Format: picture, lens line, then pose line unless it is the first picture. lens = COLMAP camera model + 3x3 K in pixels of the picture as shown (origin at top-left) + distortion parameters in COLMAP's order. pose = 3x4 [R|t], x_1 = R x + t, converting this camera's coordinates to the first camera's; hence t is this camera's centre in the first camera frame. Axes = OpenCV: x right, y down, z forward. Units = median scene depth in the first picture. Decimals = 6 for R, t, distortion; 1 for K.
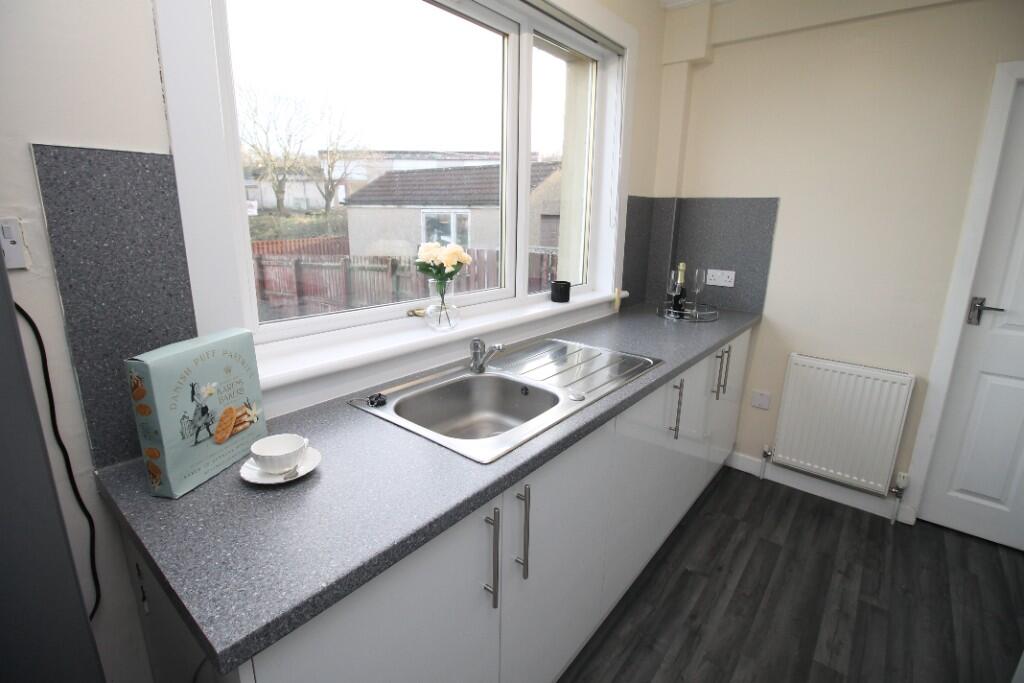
lens RADIAL K [[479.5, 0, 507.1], [0, 479.5, 331.7], [0, 0, 1]] dist [-0.003782, -0.009201]
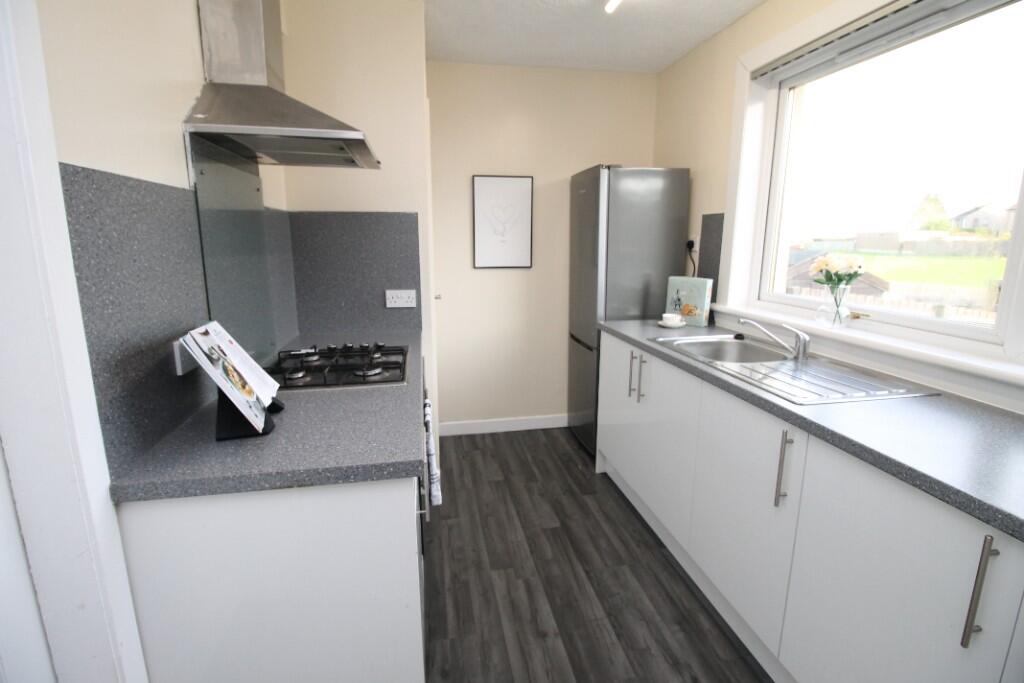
lens RADIAL K [[479.5, 0, 507.1], [0, 479.5, 331.7], [0, 0, 1]] dist [-0.003782, -0.009201]
pose [[-0.651532, 0.125765, -0.748124, 0.934214], [-0.189515, 0.927912, 0.321035, -0.162612], [0.734568, 0.350946, -0.580729, 0.812625]]
